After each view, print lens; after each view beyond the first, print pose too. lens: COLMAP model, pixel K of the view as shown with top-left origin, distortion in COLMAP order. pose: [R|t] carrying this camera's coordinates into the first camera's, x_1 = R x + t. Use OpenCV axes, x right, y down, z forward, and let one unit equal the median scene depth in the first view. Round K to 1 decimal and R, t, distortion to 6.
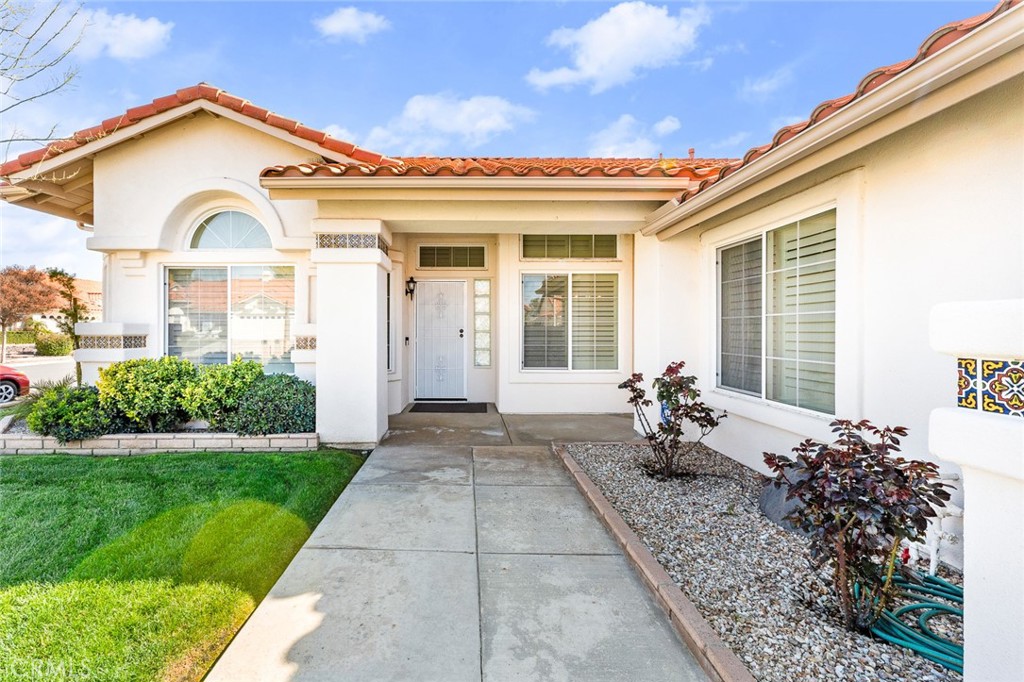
lens RADIAL K [[423.3, 0, 470.2], [0, 423.3, 325.1], [0, 0, 1]] dist [0.002396, 0.000117]
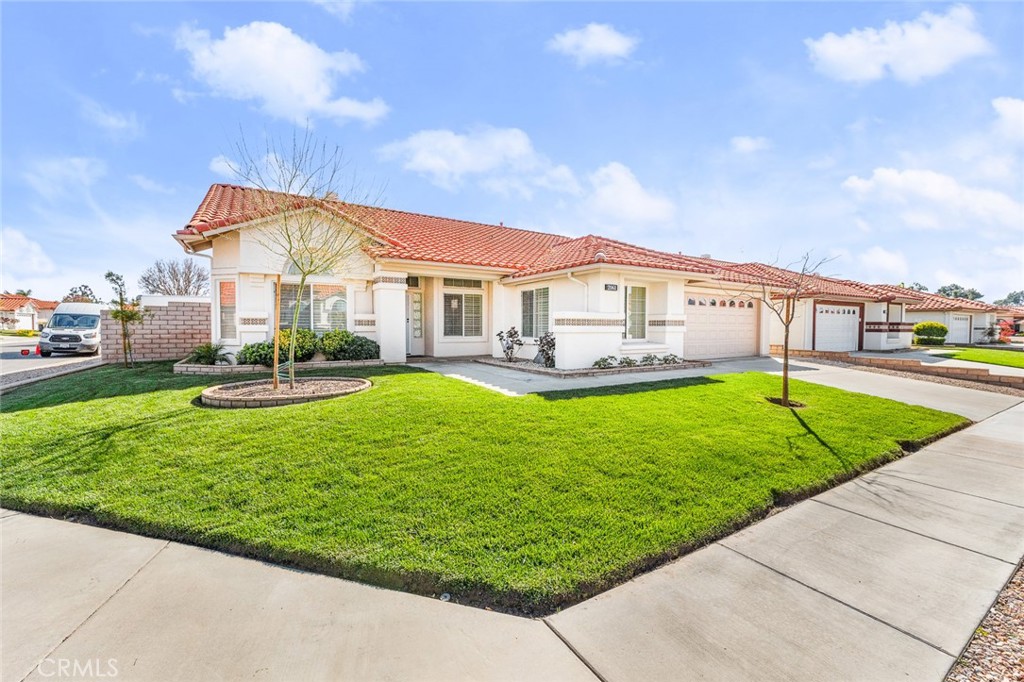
lens RADIAL K [[412.4, 0, 512.0], [0, 412.4, 341.0], [0, 0, 1]] dist [0.000321, 0.000099]
pose [[0.848897, -0.016683, 0.528295, -0.941572], [-0.007049, 0.999056, 0.042876, 0.042404], [-0.528511, -0.040122, 0.847978, -1.342440]]
